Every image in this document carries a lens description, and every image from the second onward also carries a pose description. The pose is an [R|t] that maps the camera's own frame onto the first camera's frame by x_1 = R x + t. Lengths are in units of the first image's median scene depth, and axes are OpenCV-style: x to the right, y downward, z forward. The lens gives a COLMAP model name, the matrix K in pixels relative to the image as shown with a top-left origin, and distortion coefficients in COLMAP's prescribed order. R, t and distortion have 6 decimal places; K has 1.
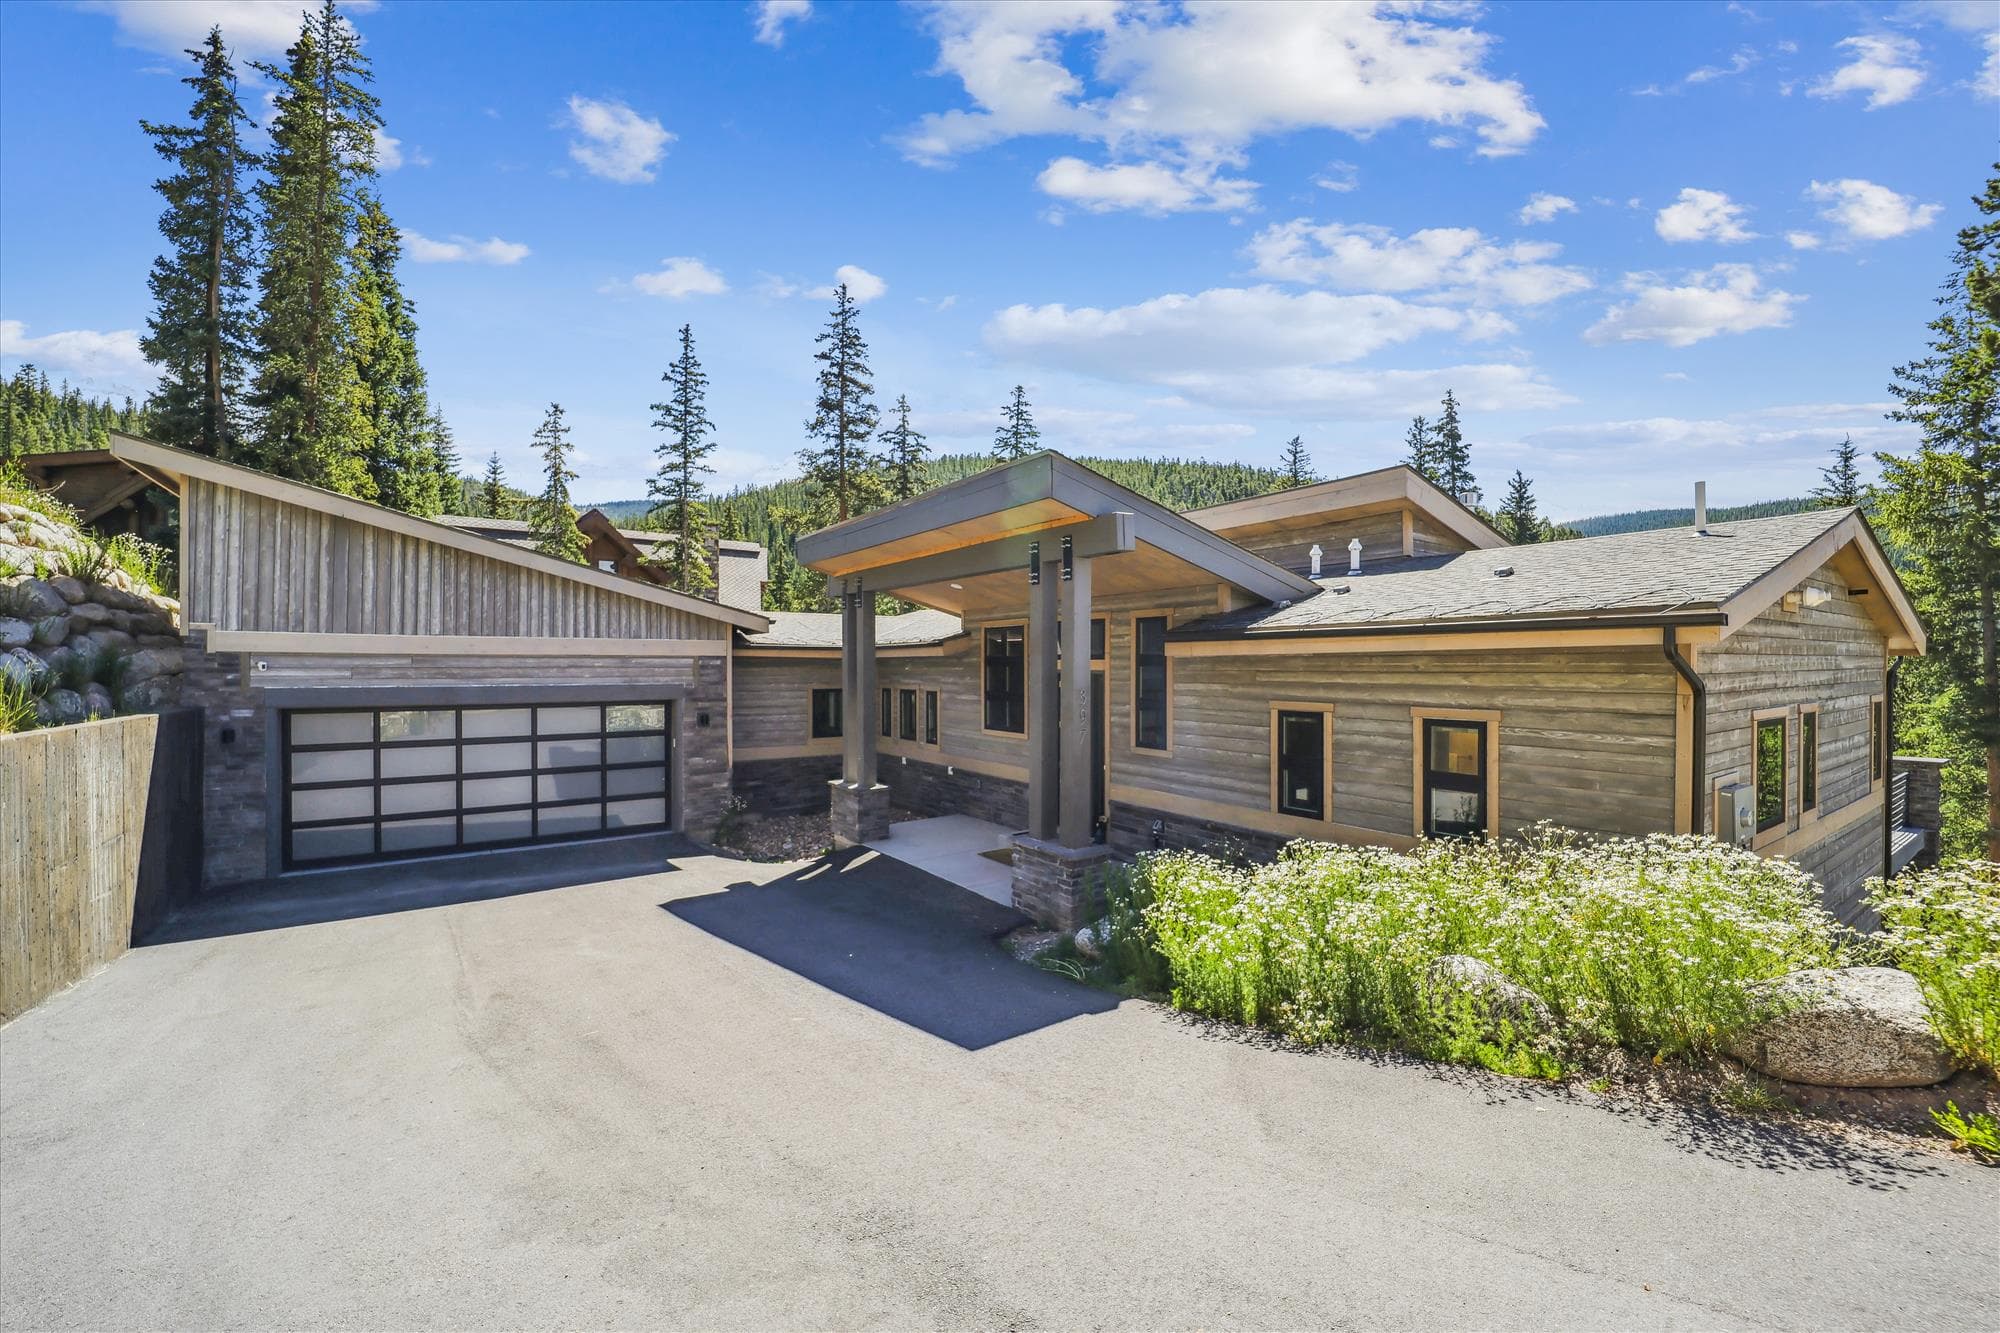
lens RADIAL K [[804.9, 0, 1002.8], [0, 804.9, 658.6], [0, 0, 1]] dist [0.000733, -0.007340]
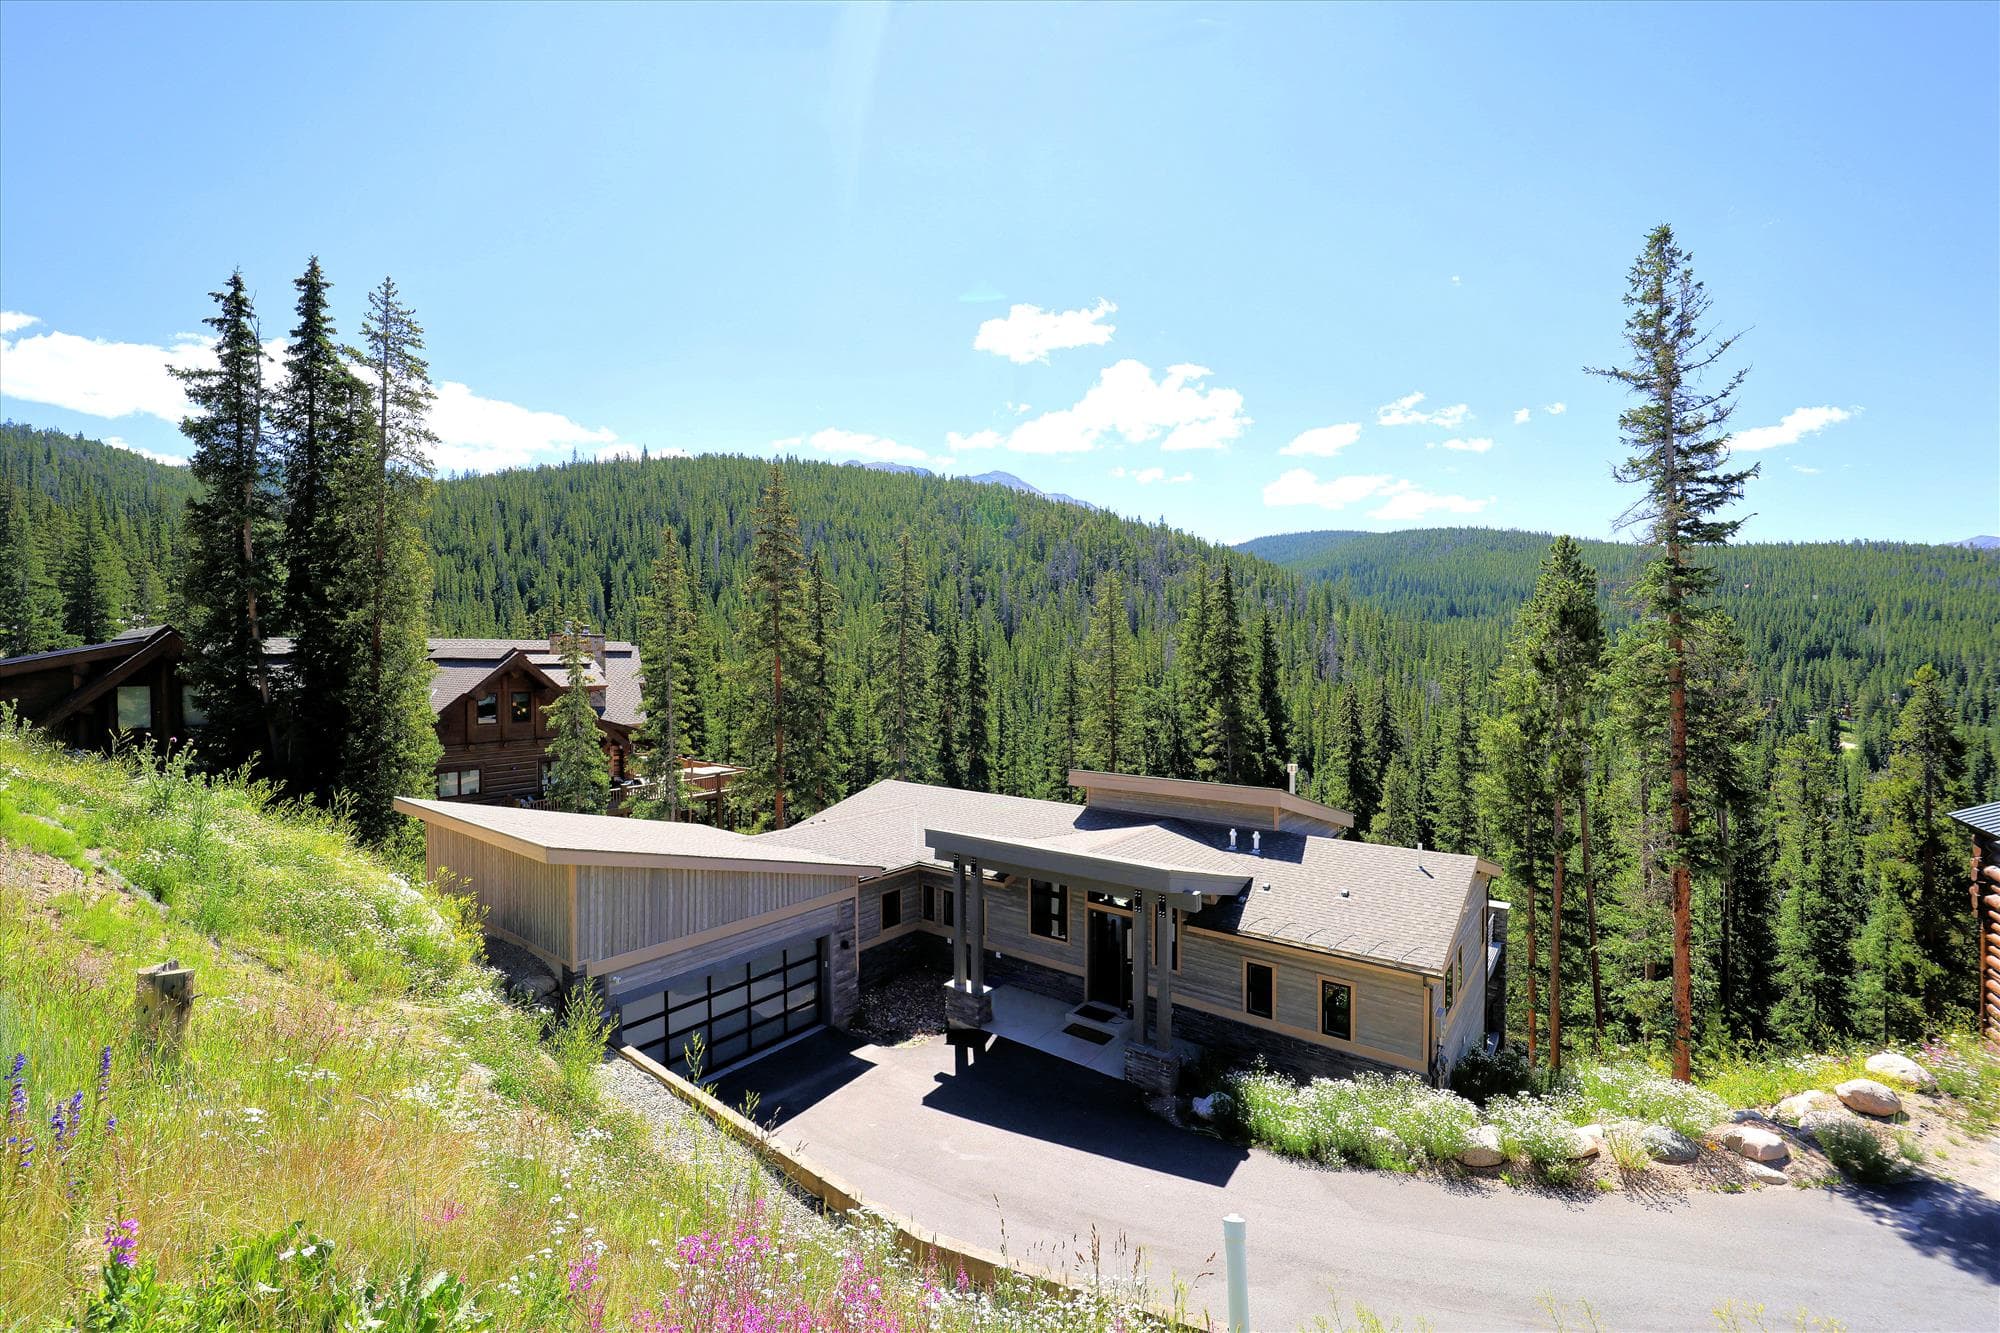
lens RADIAL K [[804.9, 0, 1002.8], [0, 804.9, 658.6], [0, 0, 1]] dist [0.000733, -0.007340]
pose [[0.952983, -0.001983, 0.303018, -0.586152], [-0.001918, 0.999919, 0.012573, -0.497288], [-0.303019, -0.012563, 0.952902, -0.497738]]
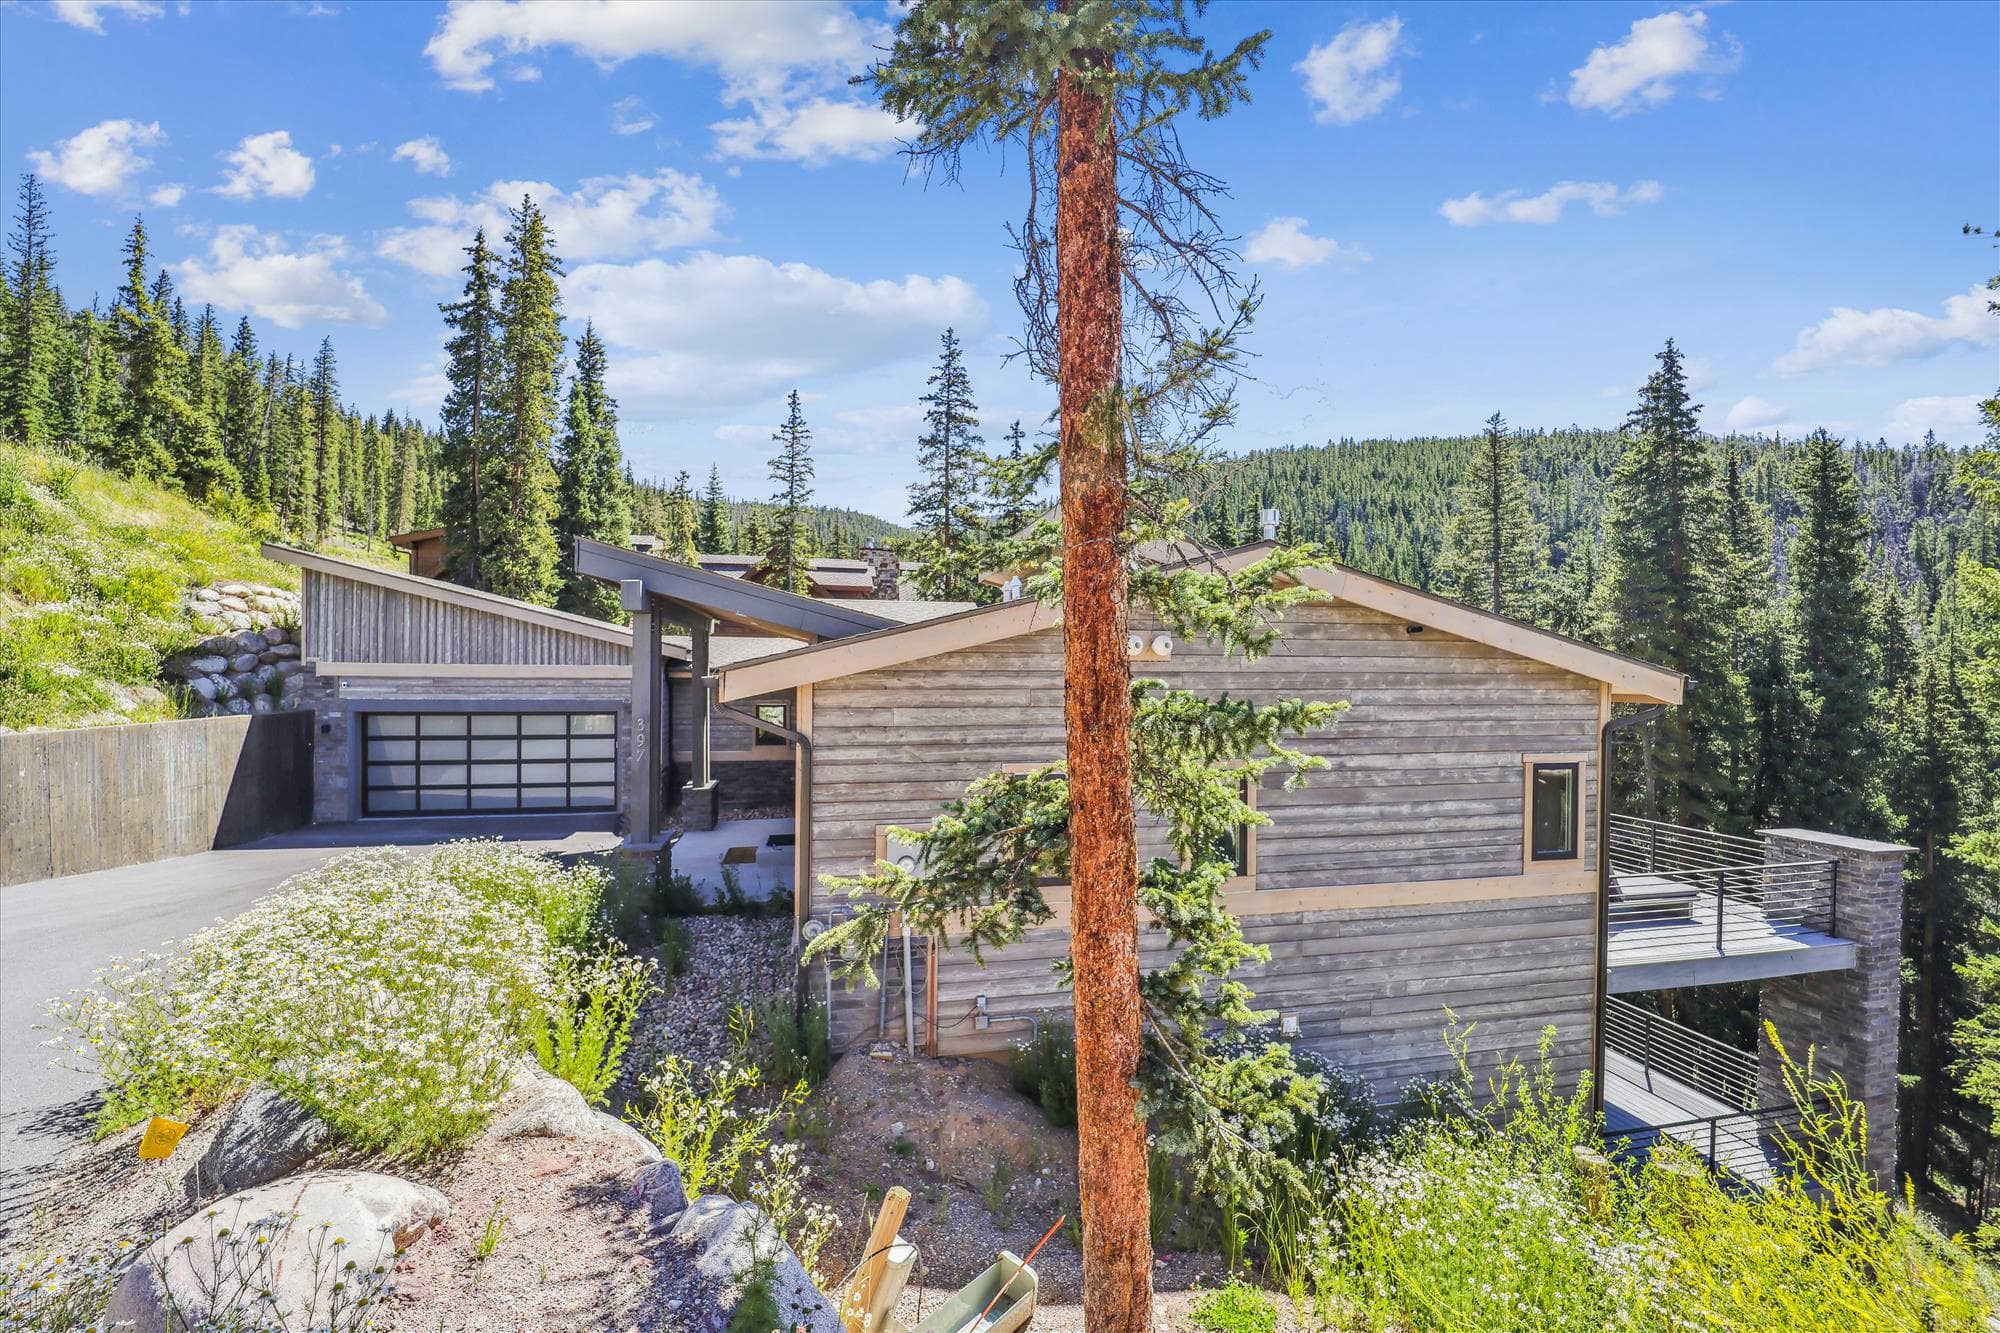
lens RADIAL K [[816.5, 0, 1008.2], [0, 816.5, 664.6], [0, 0, 1]] dist [-0.000077, -0.009219]
pose [[0.922662, 0.005771, -0.385566, 0.739645], [-0.005119, 0.999983, 0.002719, -0.034431], [0.385575, -0.000535, 0.922676, 0.029240]]
